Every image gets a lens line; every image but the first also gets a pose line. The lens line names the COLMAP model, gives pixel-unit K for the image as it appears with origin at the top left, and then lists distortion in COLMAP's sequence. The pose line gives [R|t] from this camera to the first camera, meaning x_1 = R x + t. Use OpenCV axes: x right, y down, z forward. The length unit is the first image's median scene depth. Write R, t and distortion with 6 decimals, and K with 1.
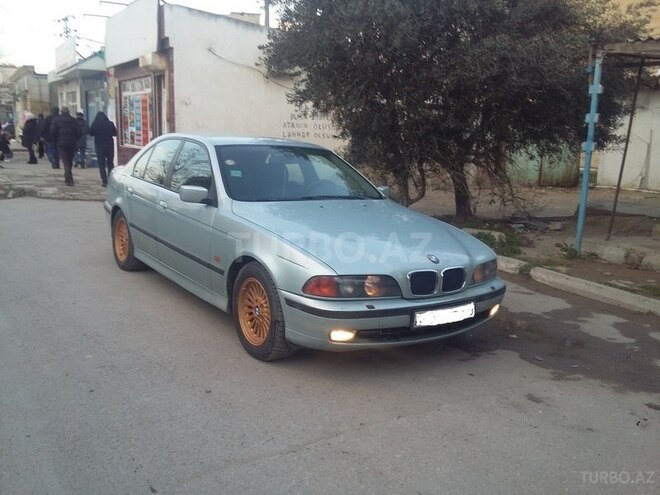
lens RADIAL K [[608.0, 0, 323.5], [0, 608.0, 247.9], [0, 0, 1]] dist [0.057858, -0.092262]
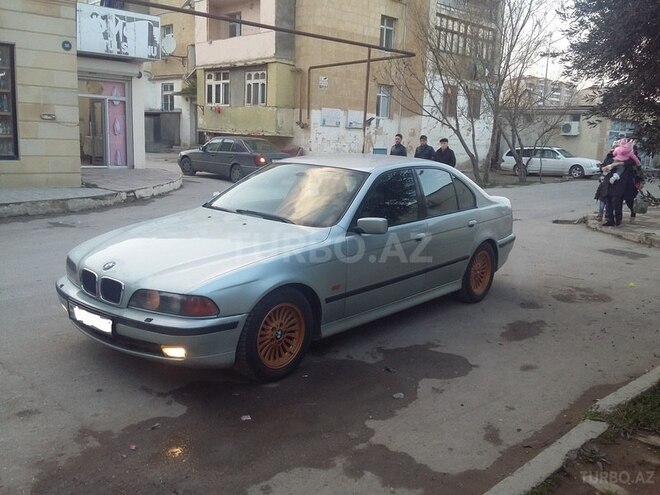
lens RADIAL K [[614.4, 0, 330.0], [0, 614.4, 247.5], [0, 0, 1]] dist [0.108557, -0.225956]
pose [[0.263017, 0.154276, -0.952376, 1.185636], [-0.202460, 0.973978, 0.101862, -0.180986], [0.943309, 0.166026, 0.287408, 0.972312]]
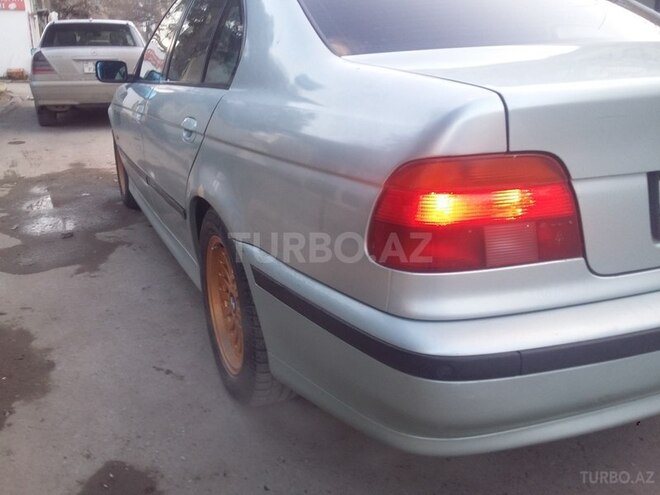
lens RADIAL K [[608.0, 0, 323.5], [0, 608.0, 247.9], [0, 0, 1]] dist [0.057858, -0.092262]
pose [[-0.981647, -0.078450, 0.173824, -0.304077], [0.013730, 0.880034, 0.474713, -0.300879], [-0.190212, 0.468387, -0.862805, 2.135232]]
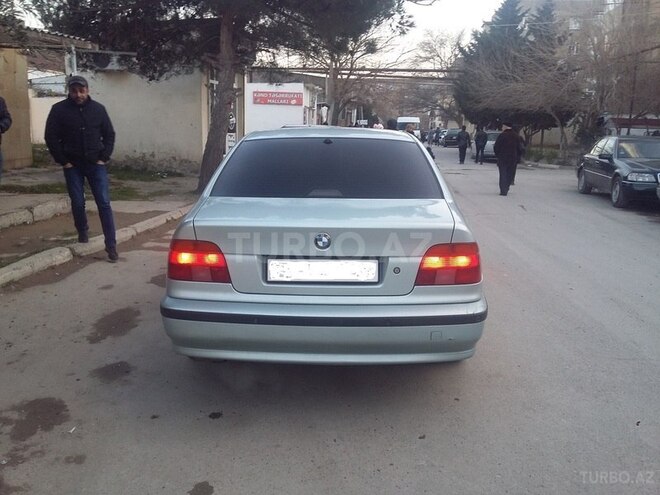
lens RADIAL K [[609.7, 0, 329.8], [0, 609.7, 250.0], [0, 0, 1]] dist [0.116068, -0.250424]
pose [[-0.805984, -0.162454, 0.569208, -0.860328], [0.059159, 0.934681, 0.350530, -0.445724], [-0.588973, 0.316195, -0.743728, 2.330208]]
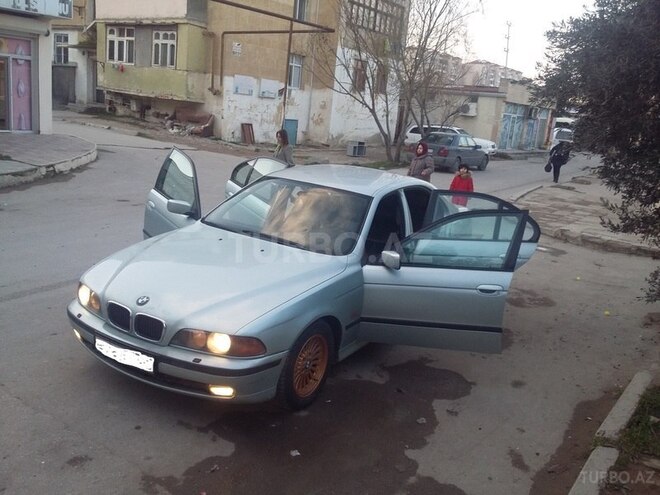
lens RADIAL K [[609.7, 0, 329.8], [0, 609.7, 250.0], [0, 0, 1]] dist [0.116068, -0.250424]
pose [[0.426969, 0.225887, -0.875598, 1.110560], [-0.243615, 0.961230, 0.129184, -0.252834], [0.870833, 0.158151, 0.465445, 0.725213]]
